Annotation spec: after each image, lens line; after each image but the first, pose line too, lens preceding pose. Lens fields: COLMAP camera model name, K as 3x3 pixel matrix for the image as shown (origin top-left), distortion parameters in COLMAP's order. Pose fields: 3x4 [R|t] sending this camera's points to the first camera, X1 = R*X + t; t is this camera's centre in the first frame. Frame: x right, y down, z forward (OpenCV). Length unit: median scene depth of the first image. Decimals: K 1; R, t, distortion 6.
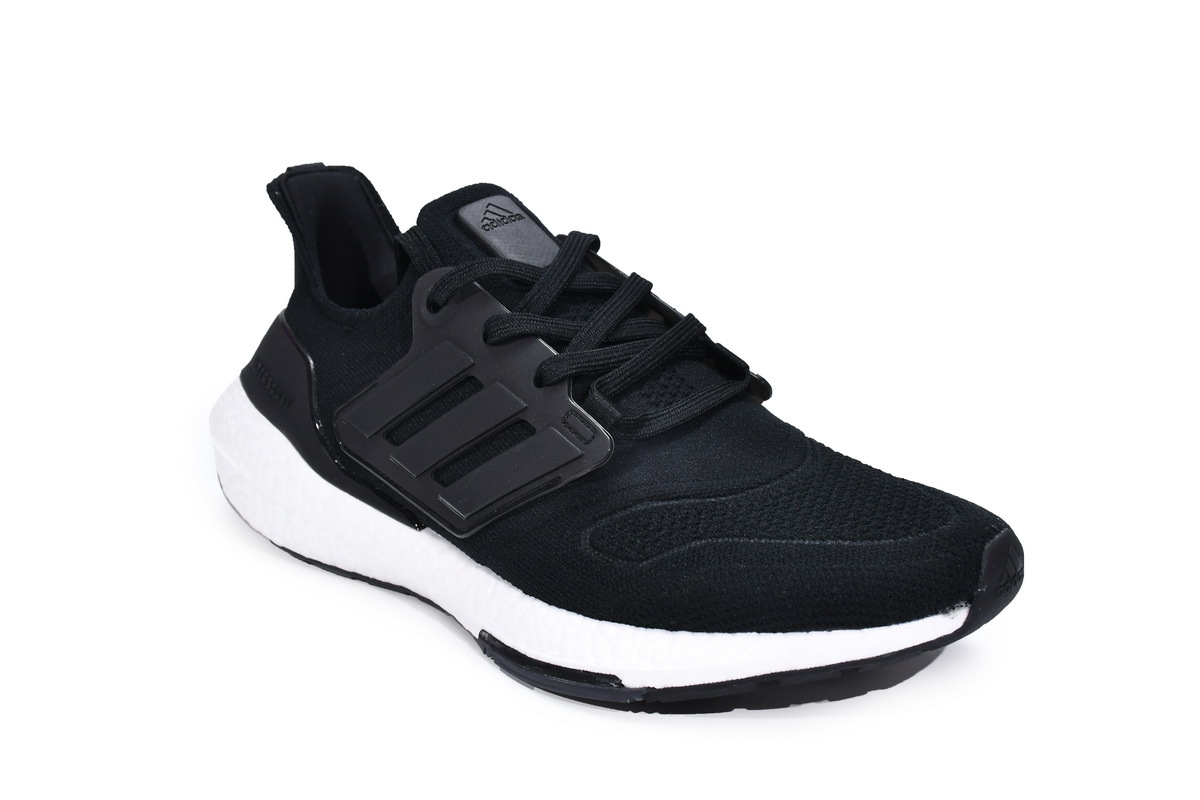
lens RADIAL K [[1884.0, 0, 600.6], [0, 1884.0, 401.1], [0, 0, 1]] dist [0.156427, 0.000000]
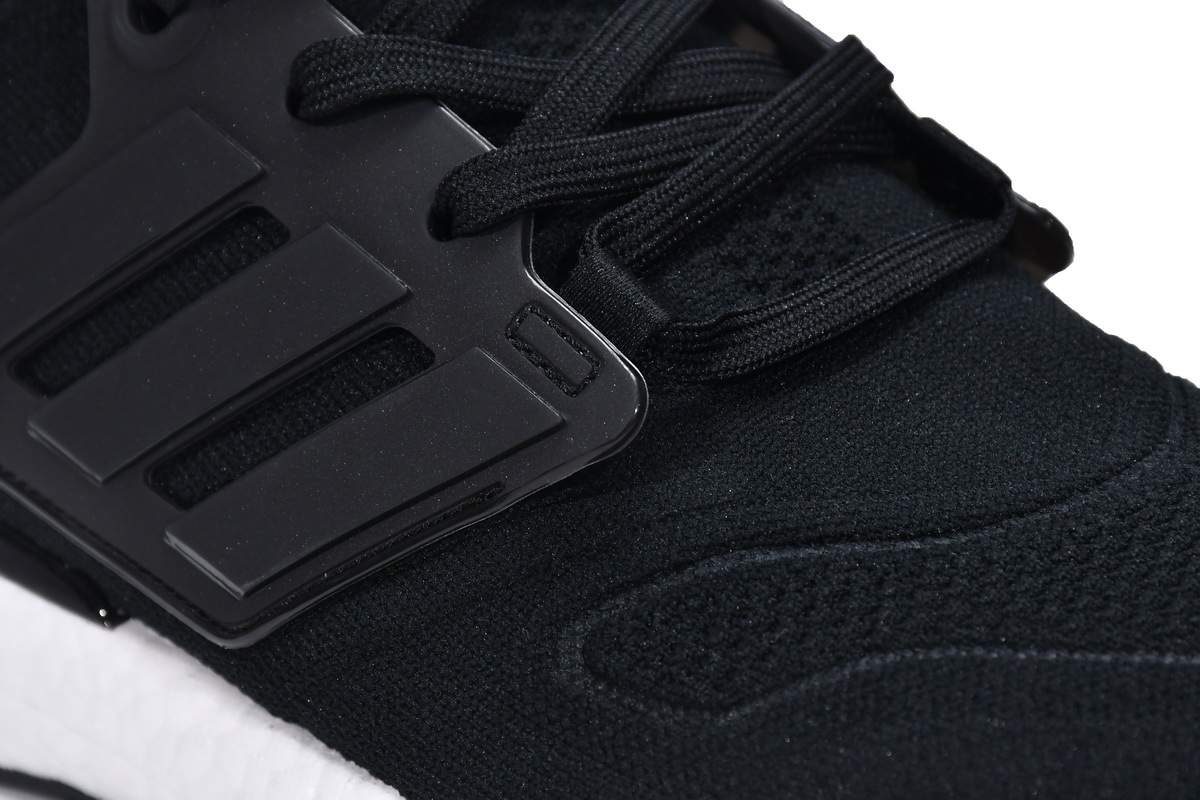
lens RADIAL K [[6142.8, 0, 599.3], [0, 6142.8, 400.3], [0, 0, 1]] dist [0.346573, 0.000000]
pose [[0.999763, 0.001163, 0.021746, -0.028162], [-0.001816, 0.999547, 0.030033, -0.012042], [-0.021701, -0.030066, 0.999312, -0.200509]]
